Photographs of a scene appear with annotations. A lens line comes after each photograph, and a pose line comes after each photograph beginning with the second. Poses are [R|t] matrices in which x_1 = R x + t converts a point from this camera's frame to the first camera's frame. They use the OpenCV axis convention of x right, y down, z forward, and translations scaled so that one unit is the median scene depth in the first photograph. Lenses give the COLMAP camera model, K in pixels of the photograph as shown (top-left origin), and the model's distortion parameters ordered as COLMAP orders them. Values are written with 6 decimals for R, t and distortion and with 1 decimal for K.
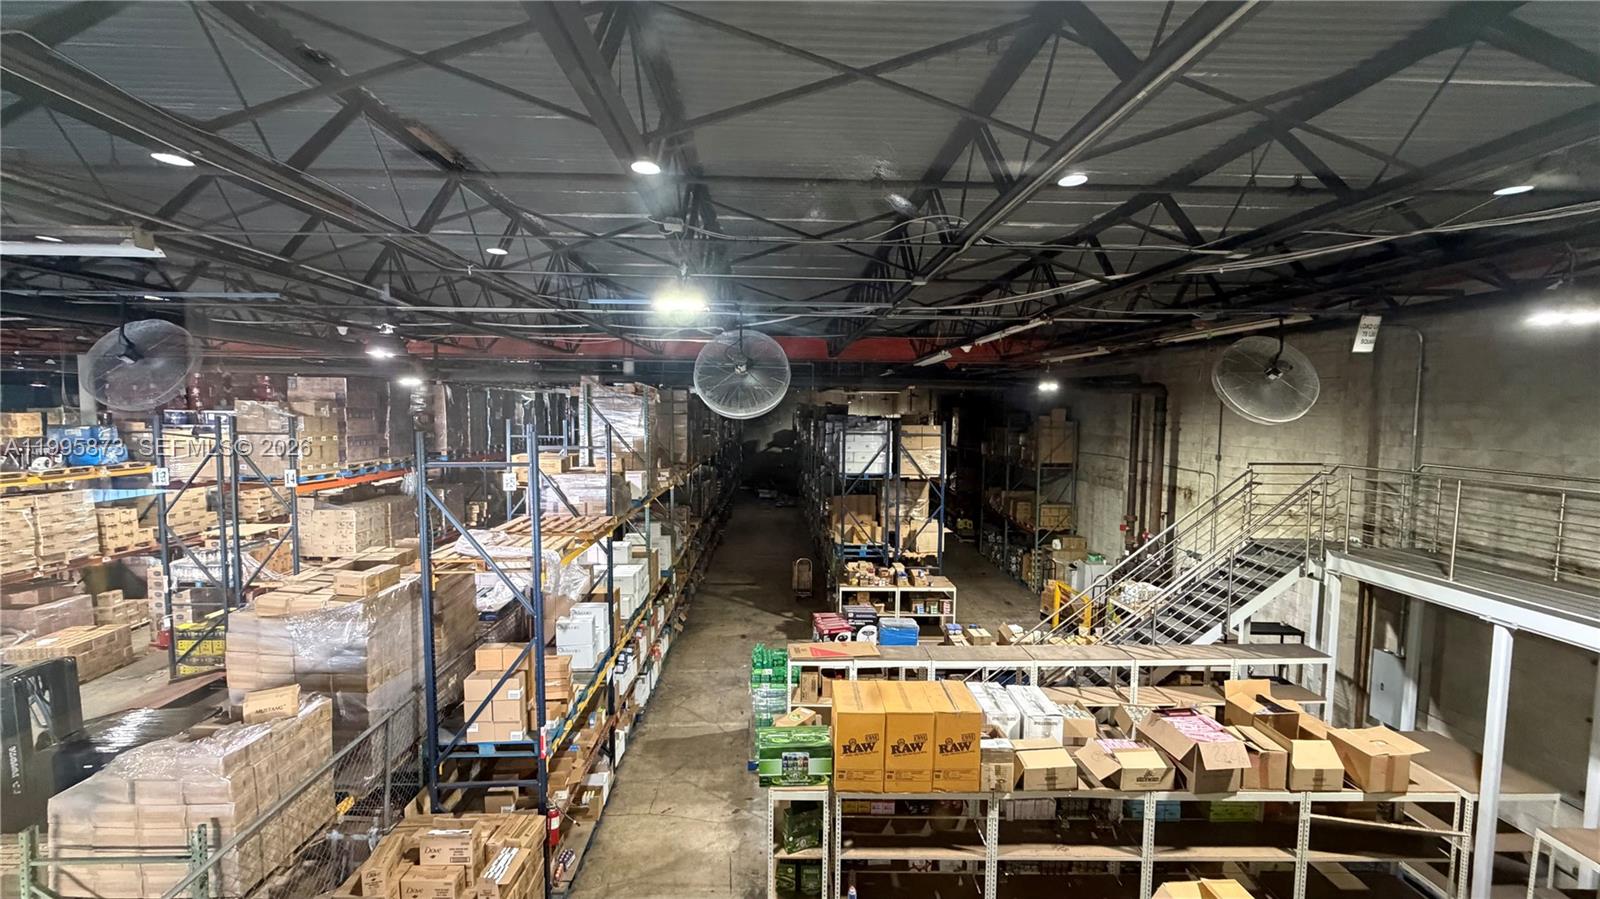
lens RADIAL K [[637.2, 0, 796.1], [0, 637.2, 446.6], [0, 0, 1]] dist [-0.000344, -0.000667]
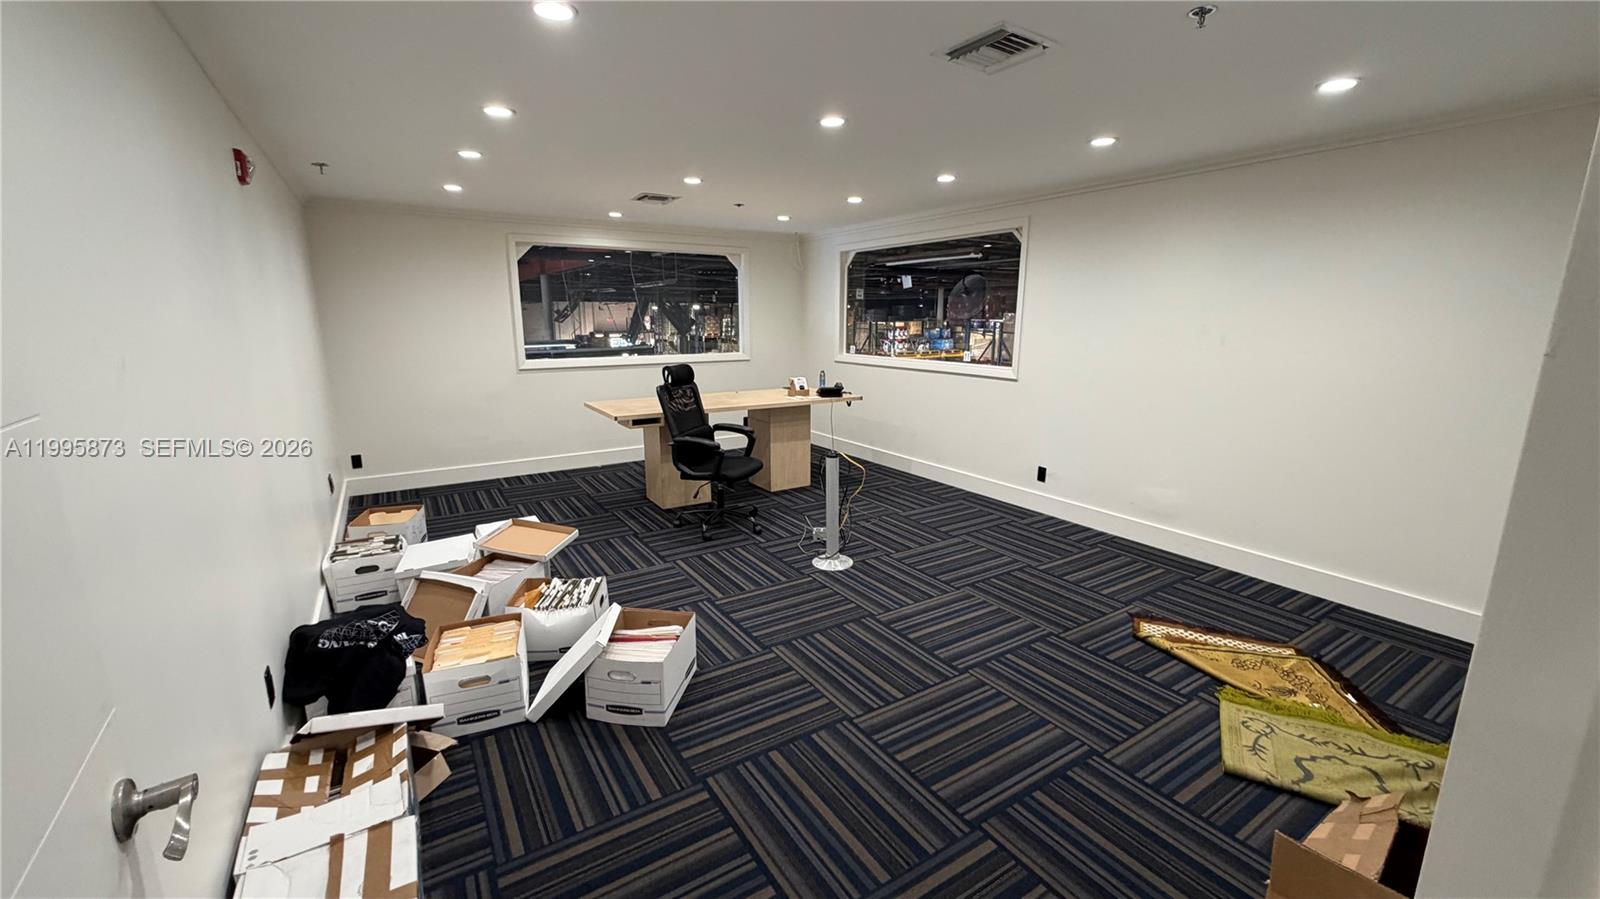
lens RADIAL K [[637.2, 0, 803.6], [0, 637.2, 448.9], [0, 0, 1]] dist [-0.000344, -0.000667]
pose [[0.514088, 0.169847, -0.840753, 0.277732], [-0.051780, 0.984556, 0.167236, 0.023992], [0.856173, -0.042440, 0.514943, -0.287234]]
